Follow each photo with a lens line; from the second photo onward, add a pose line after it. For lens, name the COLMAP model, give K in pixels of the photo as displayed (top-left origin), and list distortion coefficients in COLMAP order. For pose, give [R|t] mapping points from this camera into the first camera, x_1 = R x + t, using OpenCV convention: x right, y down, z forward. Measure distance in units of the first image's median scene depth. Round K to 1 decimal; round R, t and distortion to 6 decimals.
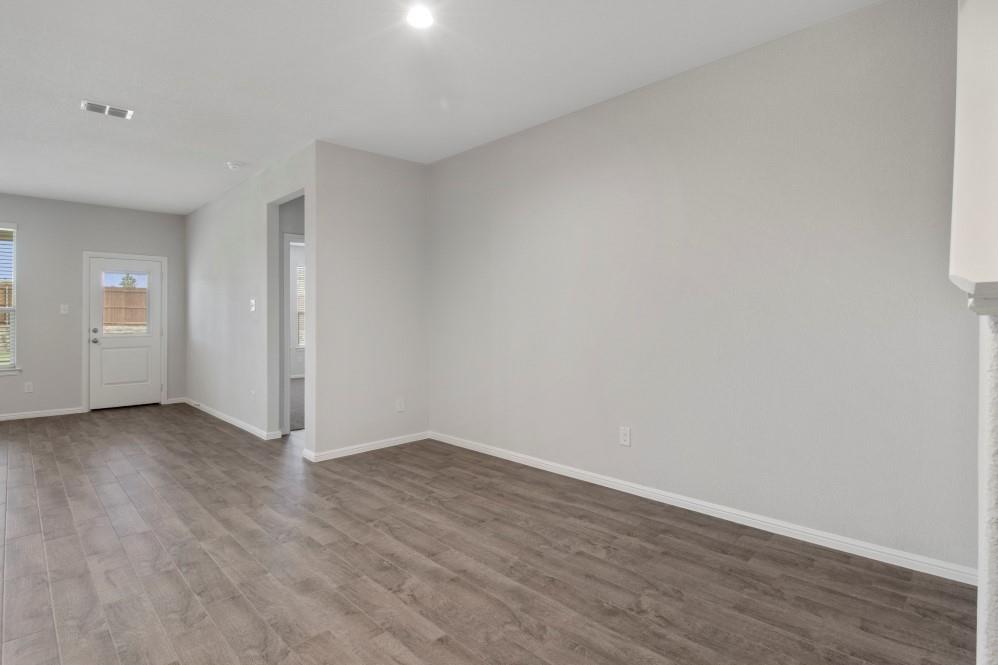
lens RADIAL K [[491.5, 0, 494.4], [0, 491.5, 315.5], [0, 0, 1]] dist [-0.000833, -0.009132]
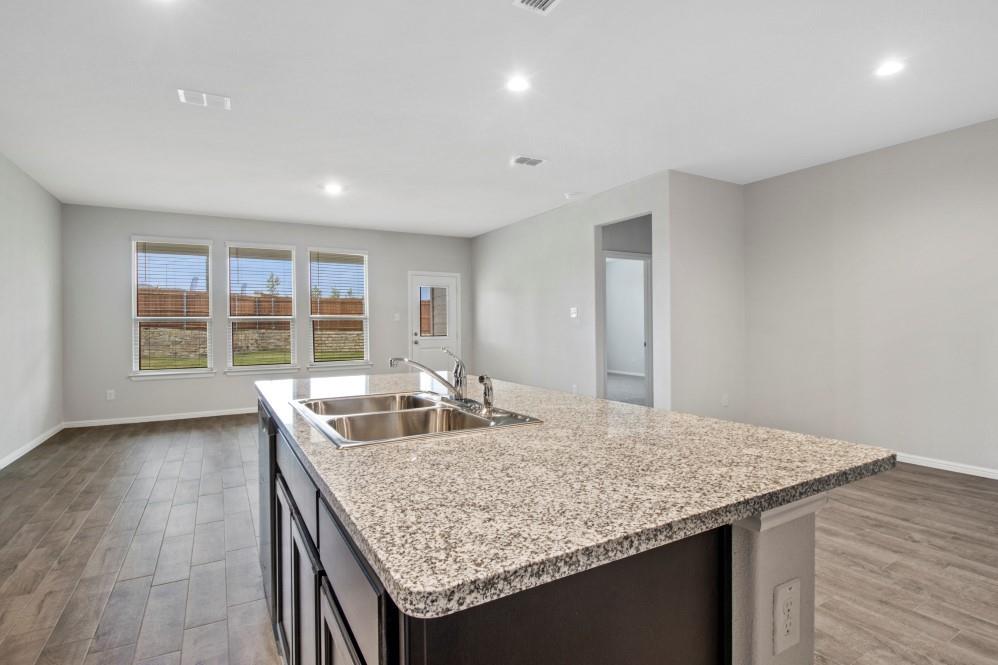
lens RADIAL K [[491.5, 0, 494.1], [0, 491.5, 325.2], [0, 0, 1]] dist [-0.000833, -0.009132]
pose [[0.963983, -0.002977, -0.265948, -0.573687], [0.004790, 0.999970, 0.006167, 0.003423], [0.265922, -0.007219, 0.963968, -0.296444]]
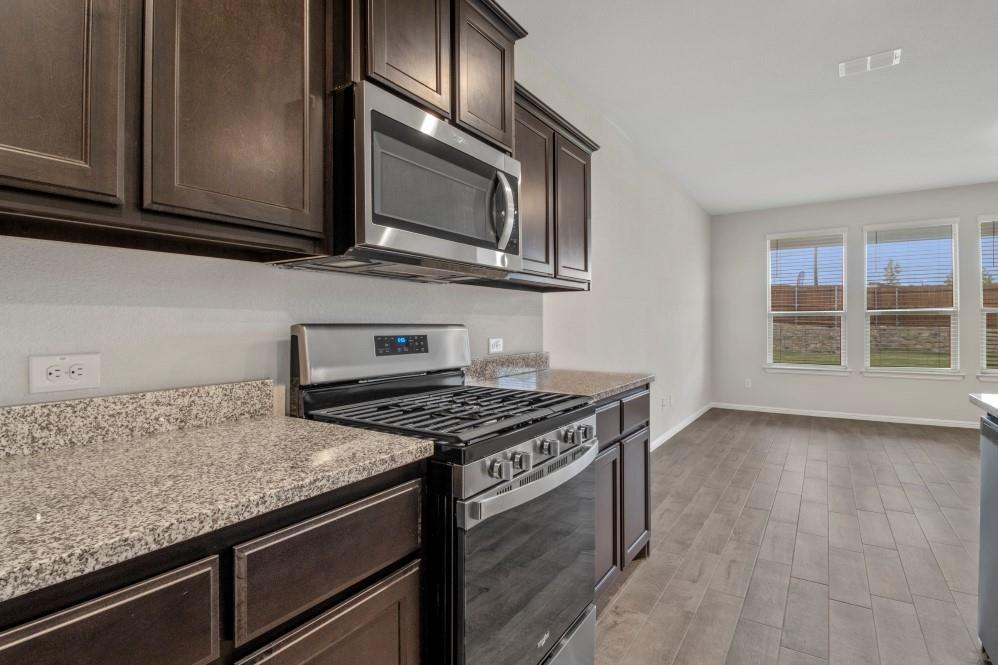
lens RADIAL K [[491.5, 0, 502.0], [0, 491.5, 324.6], [0, 0, 1]] dist [-0.000833, -0.009132]
pose [[0.203925, 0.005381, -0.978972, -0.676199], [0.008760, 0.999935, 0.007321, 0.003459], [0.978947, -0.010069, 0.203864, -0.312314]]
